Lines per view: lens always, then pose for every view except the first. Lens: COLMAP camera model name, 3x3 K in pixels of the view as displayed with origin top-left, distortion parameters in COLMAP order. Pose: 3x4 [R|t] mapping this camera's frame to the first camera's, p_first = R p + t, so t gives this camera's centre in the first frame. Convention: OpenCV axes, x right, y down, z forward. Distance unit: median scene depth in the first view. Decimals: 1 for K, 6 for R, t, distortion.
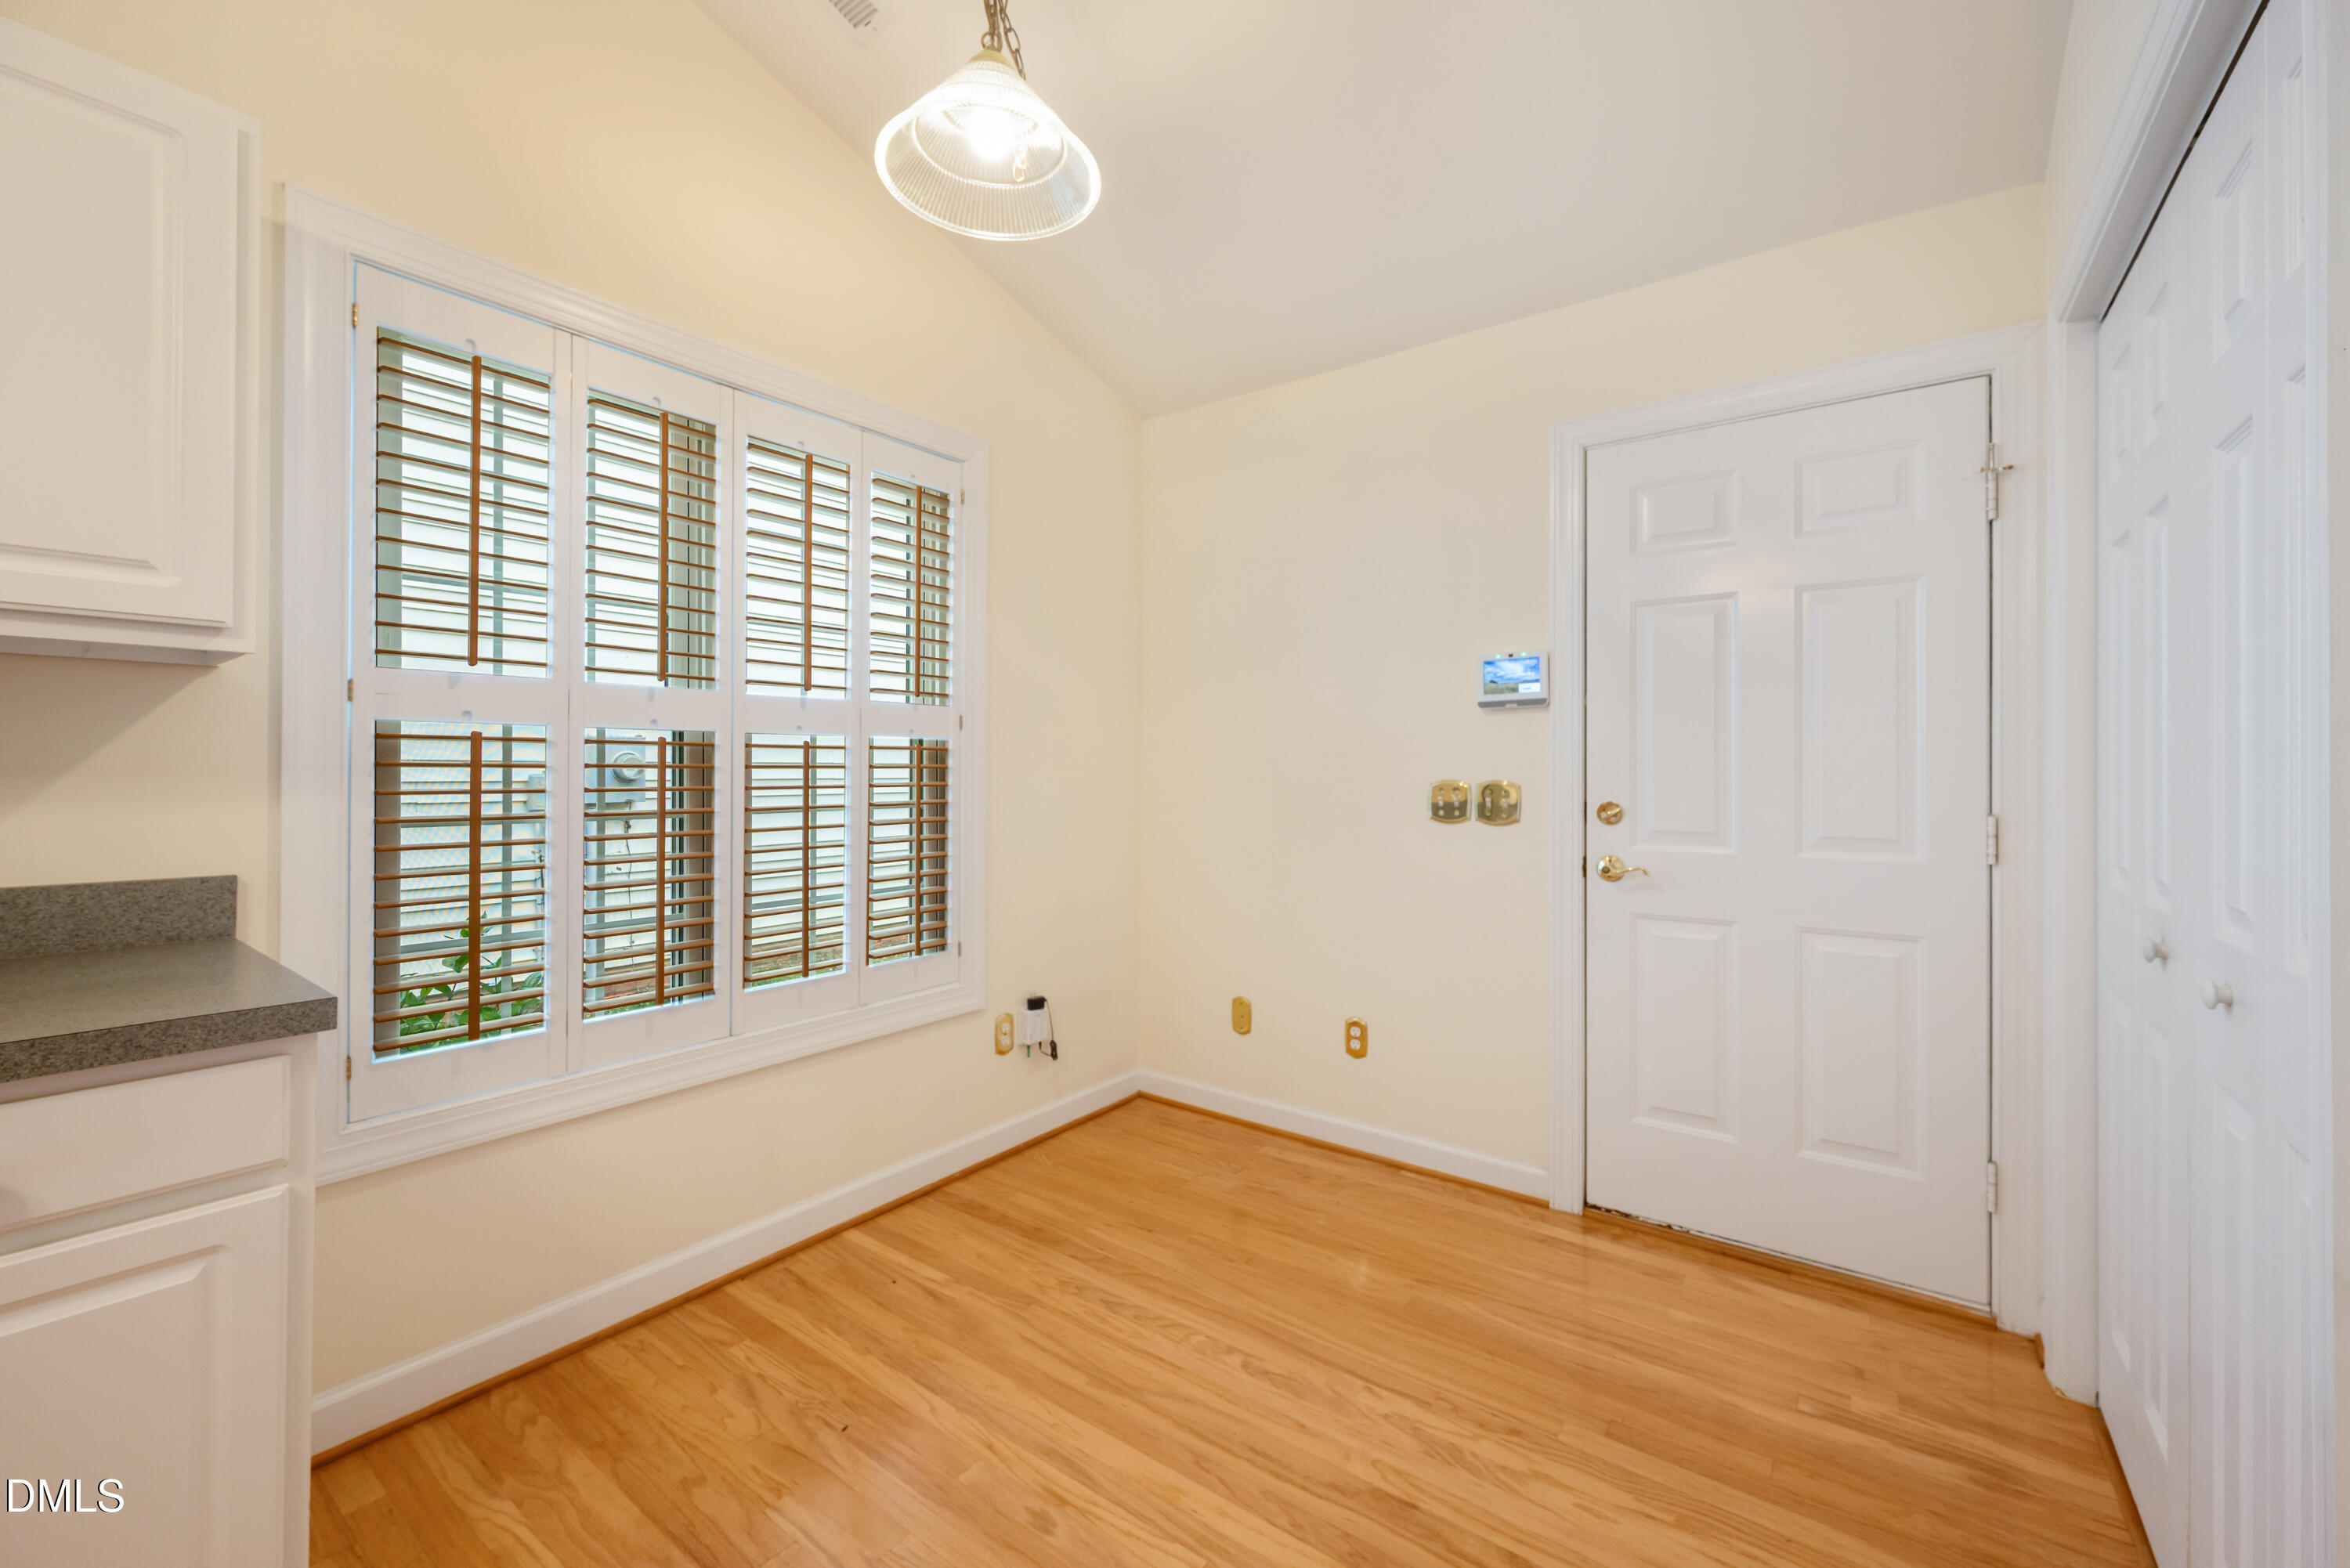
lens RADIAL K [[933.3, 0, 1152.0], [0, 933.3, 769.3], [0, 0, 1]] dist [-0.001064, -0.000243]
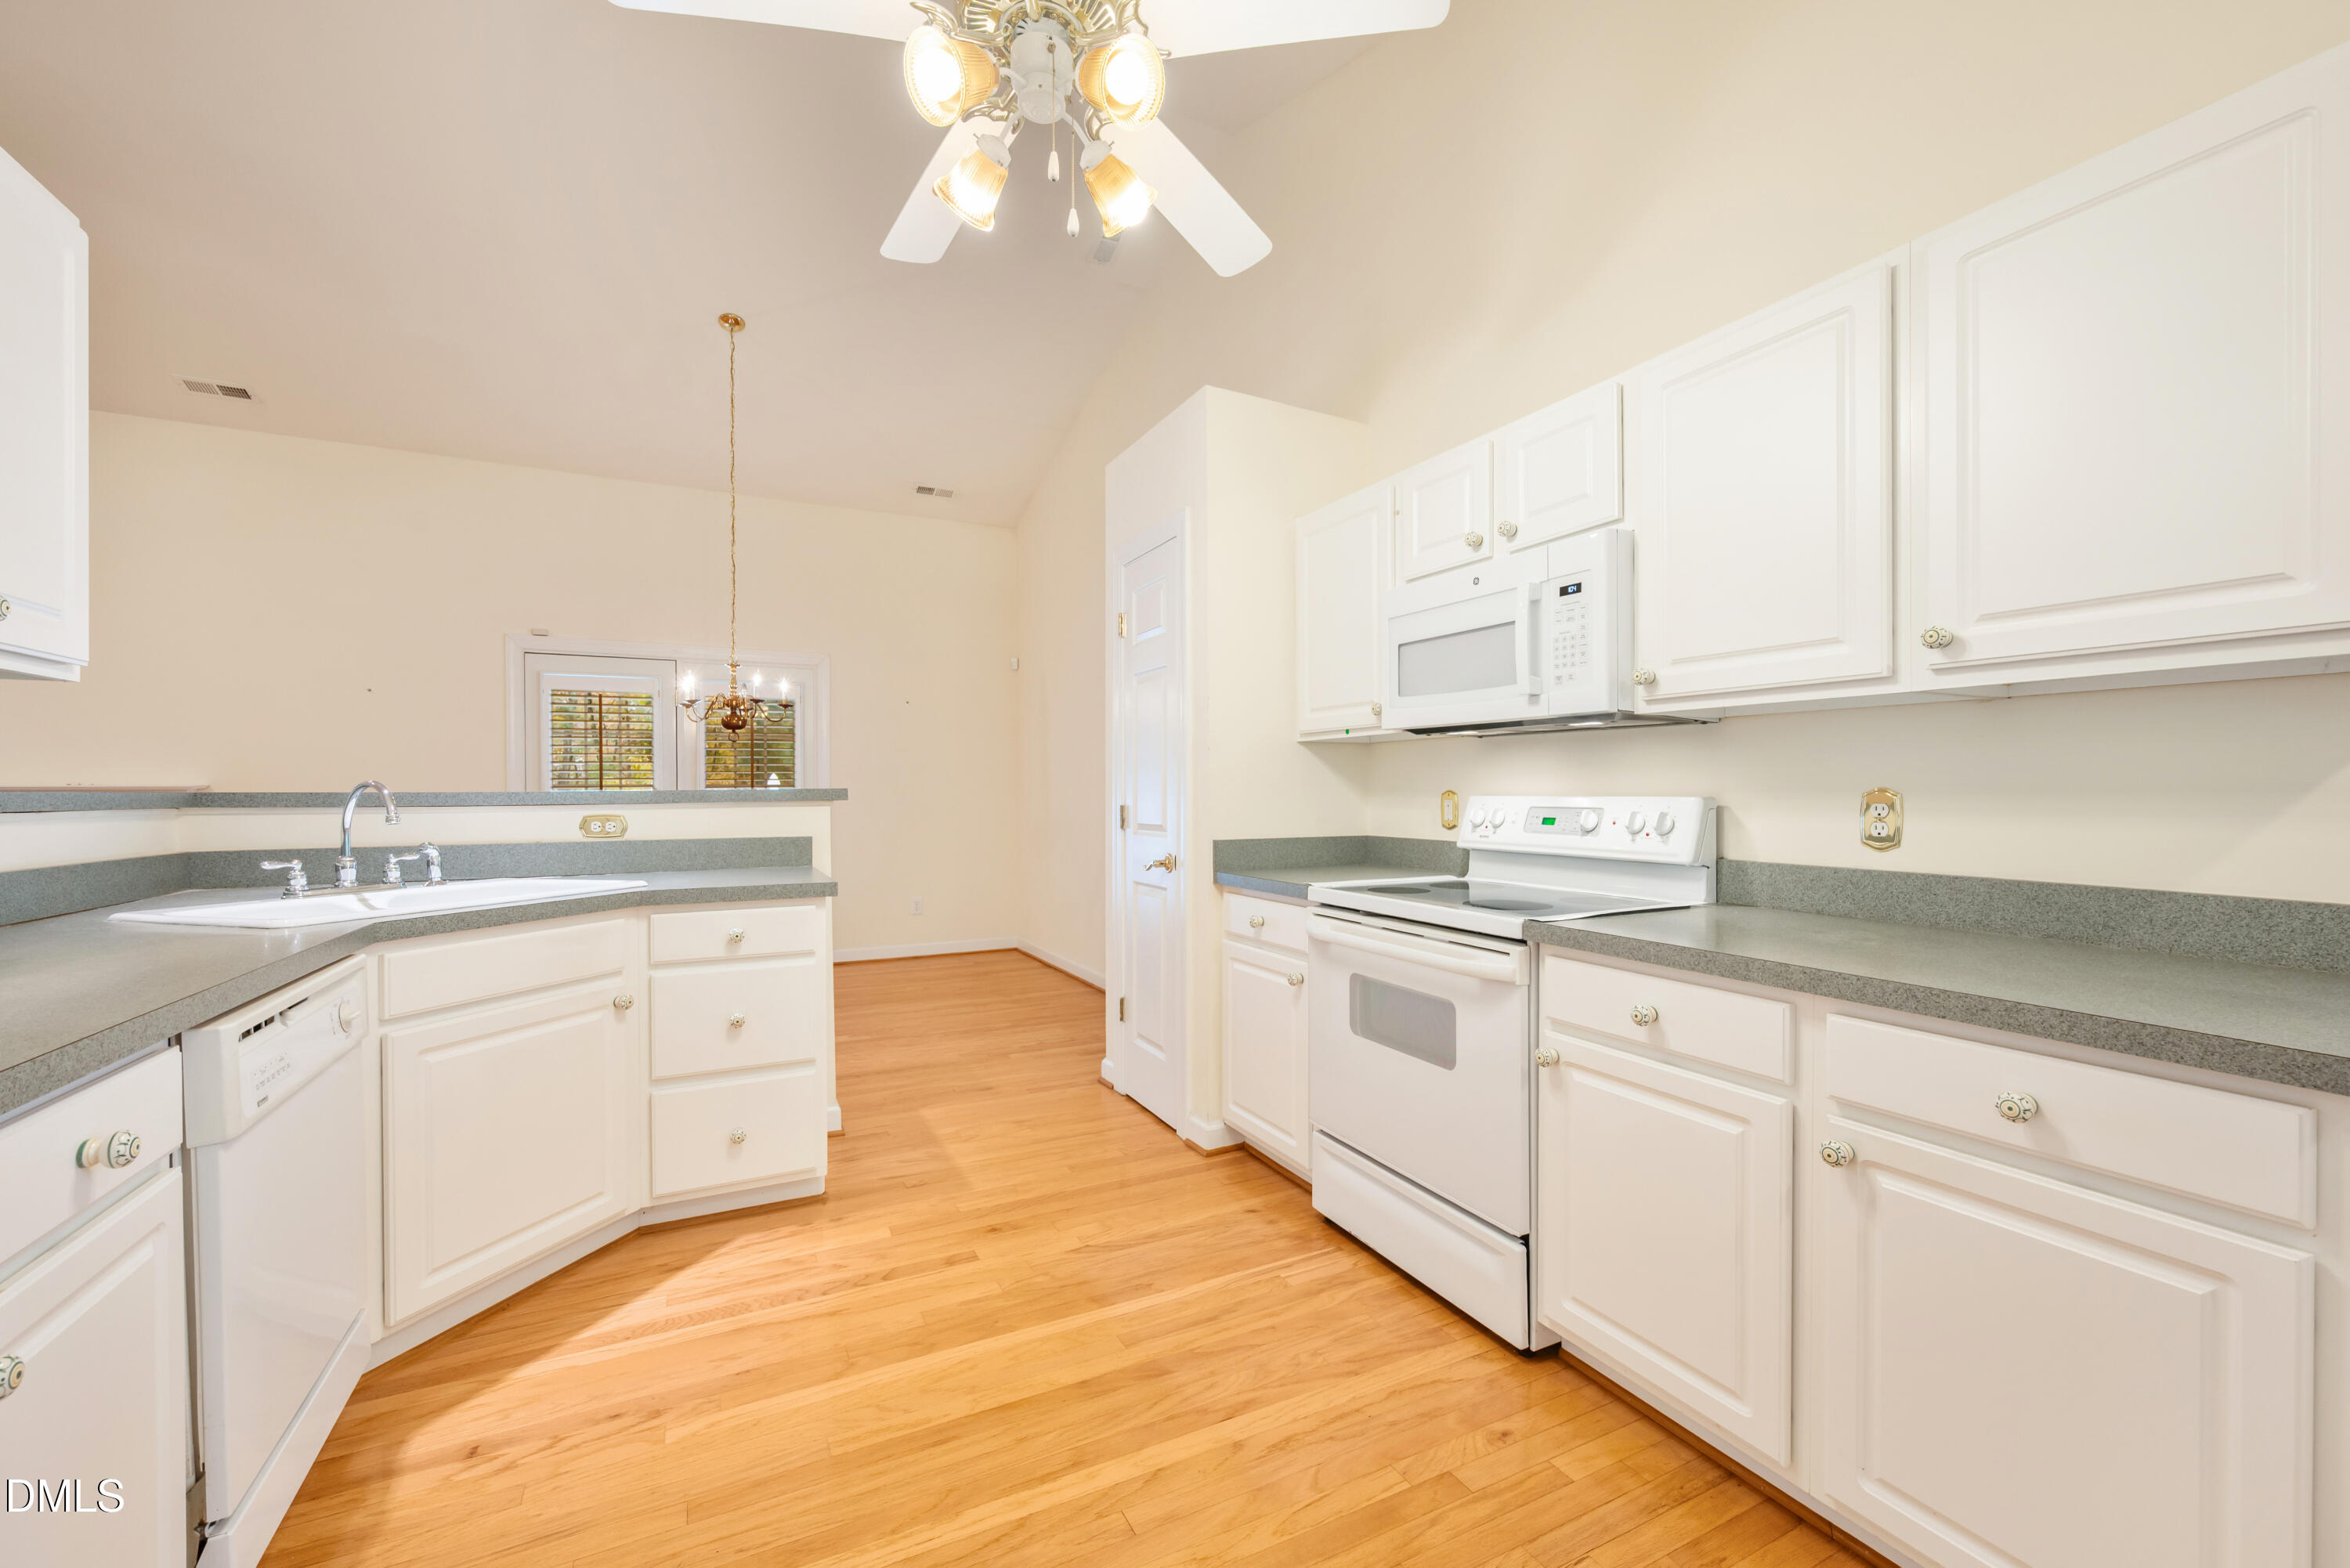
lens RADIAL K [[933.3, 0, 1164.8], [0, 933.3, 795.0], [0, 0, 1]] dist [-0.001064, -0.000243]
pose [[-0.446267, 0.005163, -0.894885, 0.603027], [0.003653, 0.999986, 0.003948, 0.001072], [0.894892, -0.001508, -0.446279, 0.736486]]
